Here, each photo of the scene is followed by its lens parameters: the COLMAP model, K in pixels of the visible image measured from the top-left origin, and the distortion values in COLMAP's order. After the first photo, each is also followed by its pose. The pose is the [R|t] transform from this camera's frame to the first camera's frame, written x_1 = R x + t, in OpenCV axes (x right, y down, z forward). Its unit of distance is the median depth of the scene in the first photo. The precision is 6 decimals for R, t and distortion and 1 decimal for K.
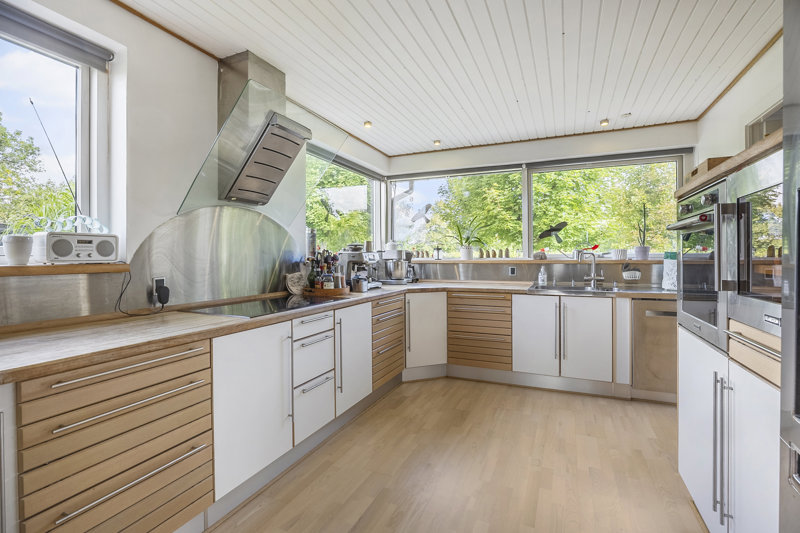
lens RADIAL K [[387.0, 0, 398.8], [0, 387.0, 261.9], [0, 0, 1]] dist [0.001316, 0.000197]
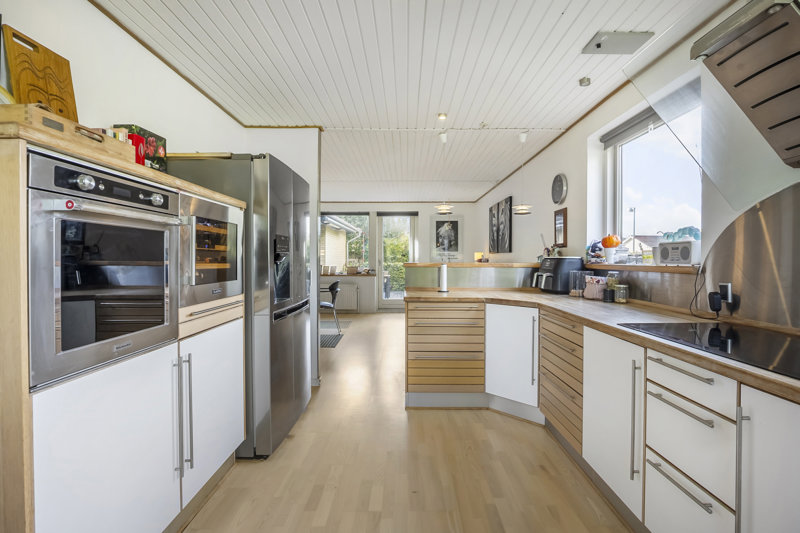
lens RADIAL K [[387.0, 0, 400.8], [0, 387.0, 262.8], [0, 0, 1]] dist [0.001316, 0.000197]
pose [[-0.926757, 0.002291, -0.375654, 0.480883], [-0.006472, 0.999736, 0.022064, -0.024691], [0.375605, 0.022879, -0.926497, 1.721085]]
